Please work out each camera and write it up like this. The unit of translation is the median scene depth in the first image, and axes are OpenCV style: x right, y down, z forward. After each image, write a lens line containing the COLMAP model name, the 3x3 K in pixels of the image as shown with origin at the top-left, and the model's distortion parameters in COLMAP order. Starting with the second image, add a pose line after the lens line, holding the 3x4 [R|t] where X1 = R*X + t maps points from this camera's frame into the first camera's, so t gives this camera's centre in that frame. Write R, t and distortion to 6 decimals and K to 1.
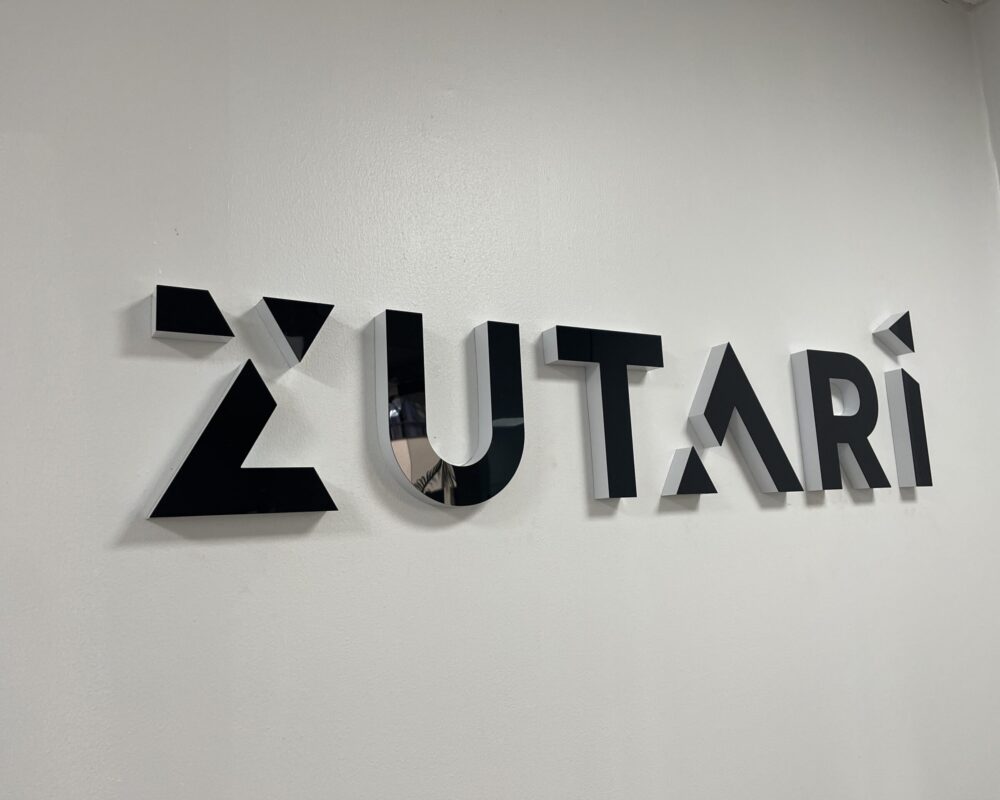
lens RADIAL K [[748.1, 0, 499.2], [0, 748.1, 397.7], [0, 0, 1]] dist [0.025197, 0.000079]
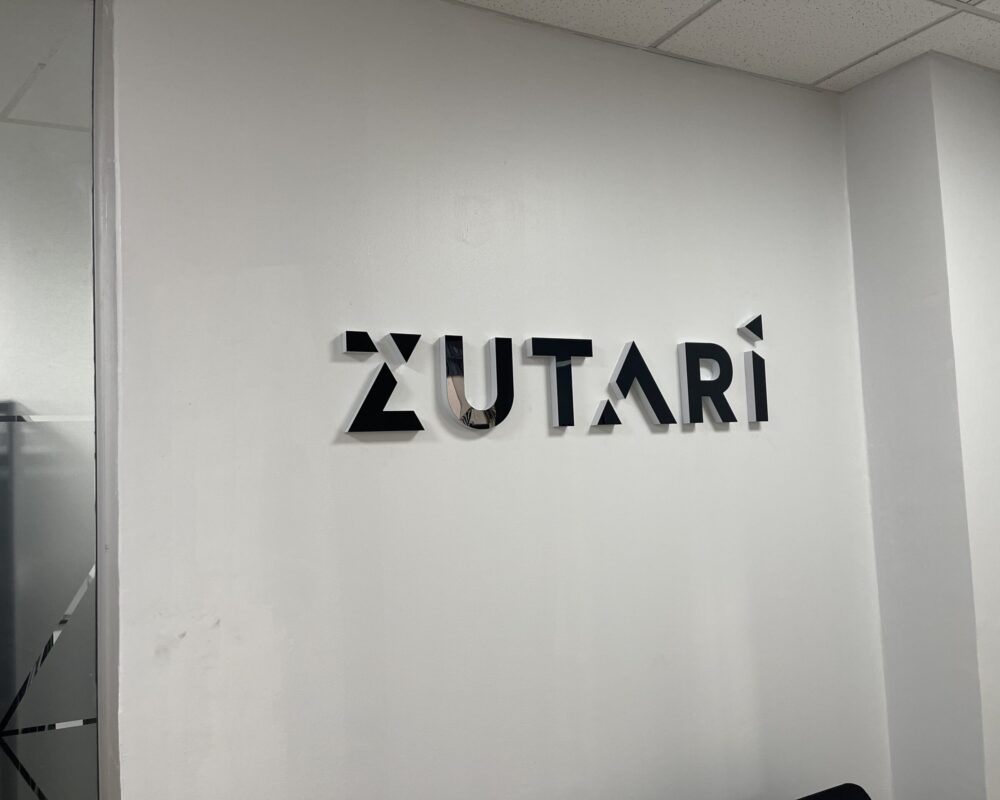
lens RADIAL K [[748.1, 0, 501.5], [0, 748.1, 399.6], [0, 0, 1]] dist [0.025197, 0.000079]
pose [[0.998393, 0.006236, -0.056317, 0.105273], [-0.001065, 0.995814, 0.091395, -0.110928], [0.056651, -0.091188, 0.994221, -0.919257]]
